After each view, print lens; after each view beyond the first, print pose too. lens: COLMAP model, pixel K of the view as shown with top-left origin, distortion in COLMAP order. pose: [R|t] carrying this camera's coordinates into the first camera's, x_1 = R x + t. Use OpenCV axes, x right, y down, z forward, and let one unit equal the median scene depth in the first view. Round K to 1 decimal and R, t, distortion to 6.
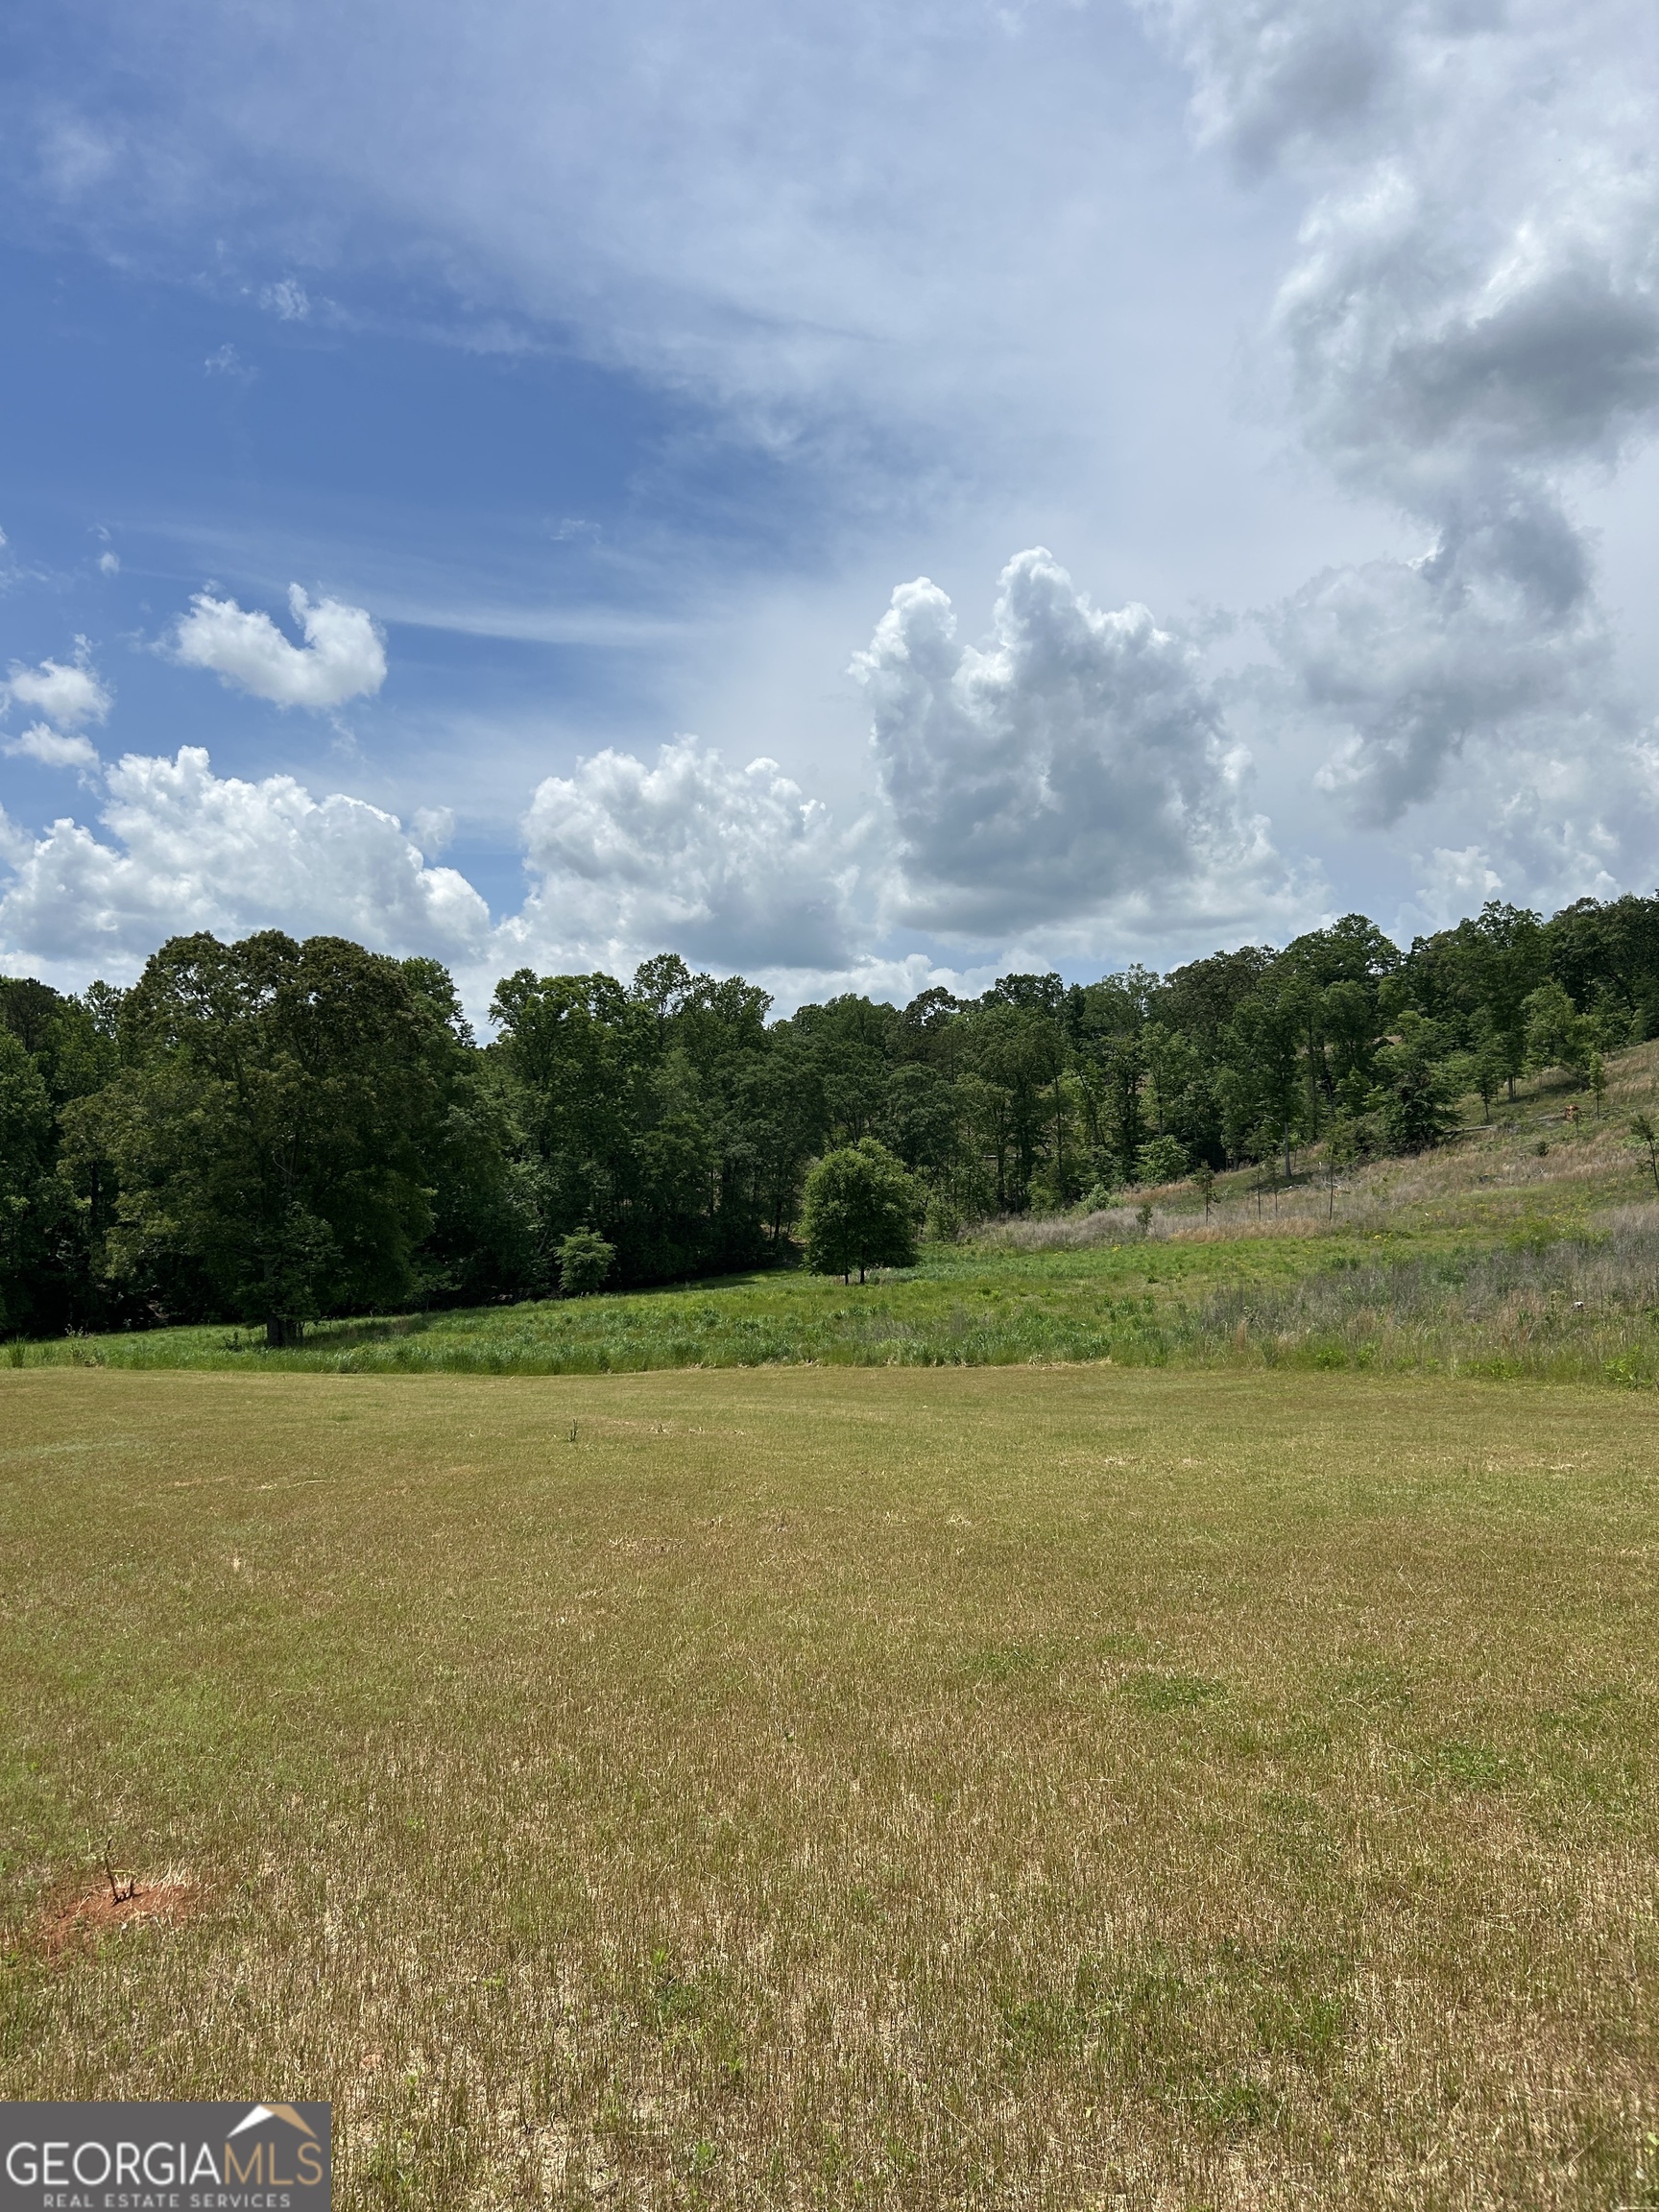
lens RADIAL K [[1638.4, 0, 802.8], [0, 1638.4, 1113.9], [0, 0, 1]] dist [0.045796, -0.063369]
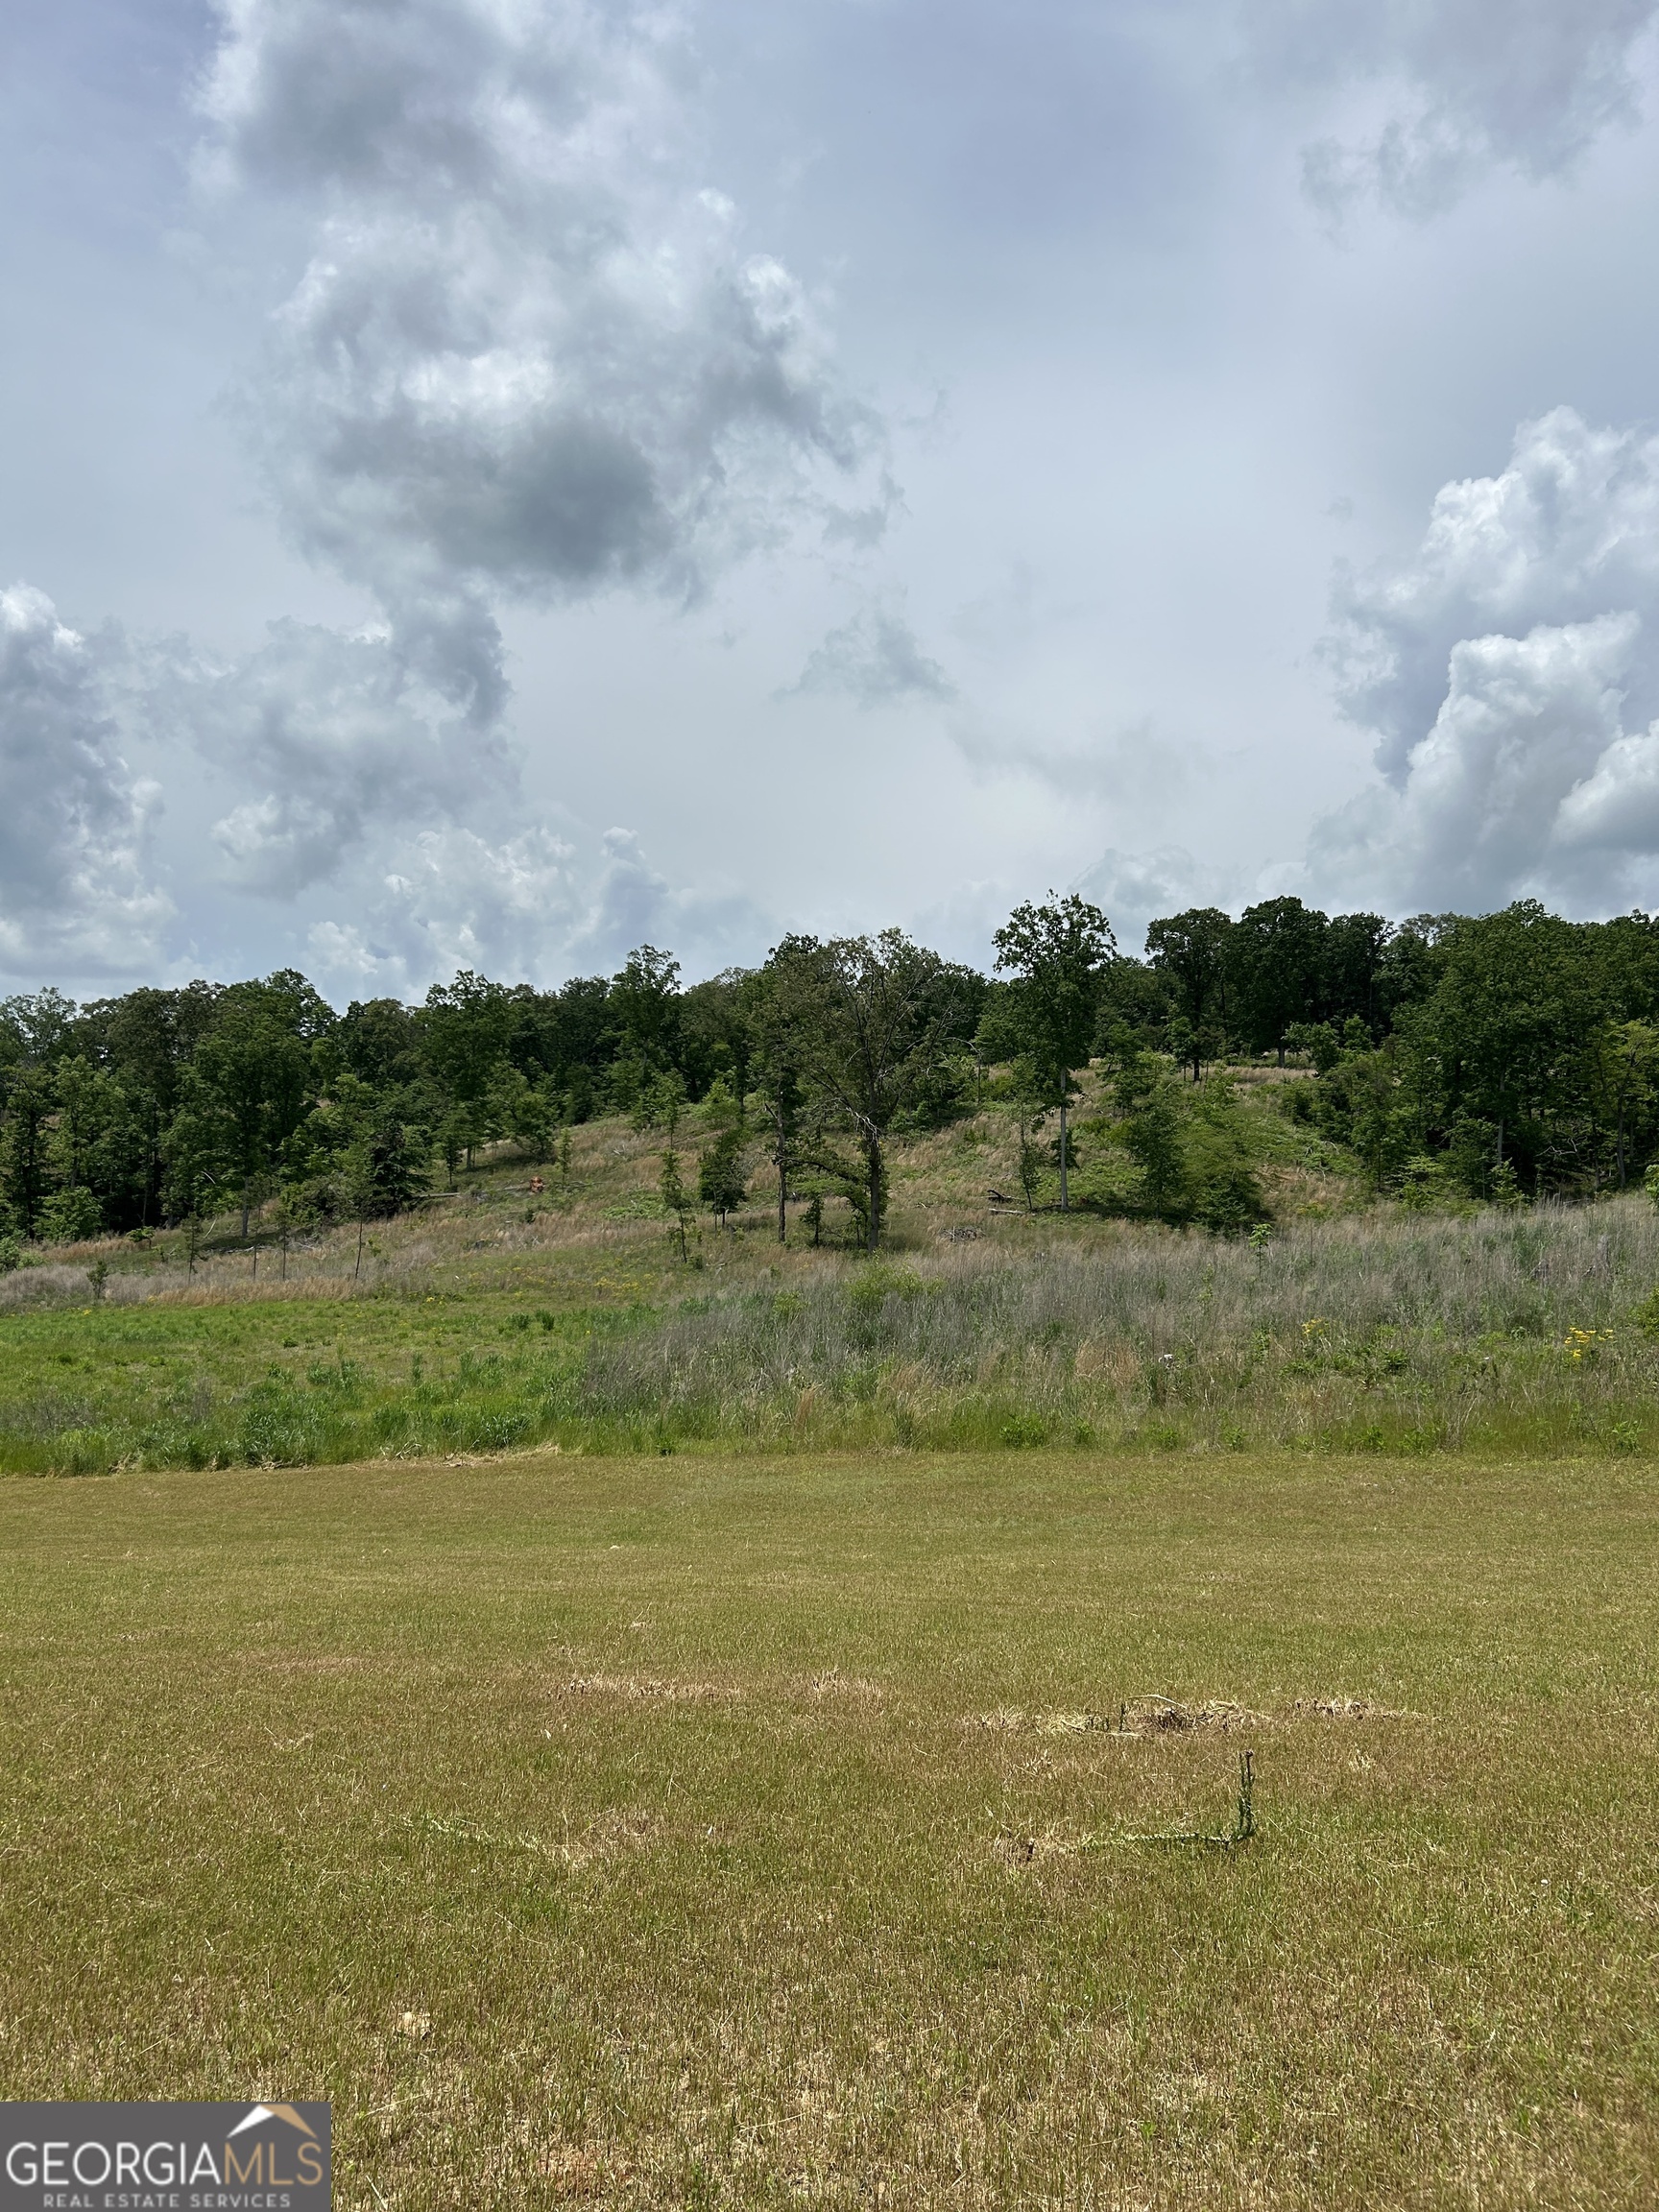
lens RADIAL K [[1638.4, 0, 801.8], [0, 1638.4, 1090.1], [0, 0, 1]] dist [0.045796, -0.063369]
pose [[0.775526, 0.101485, 0.623105, -0.106306], [-0.062837, 0.994502, -0.083766, 0.042259], [-0.628181, 0.025809, 0.777639, 0.313343]]
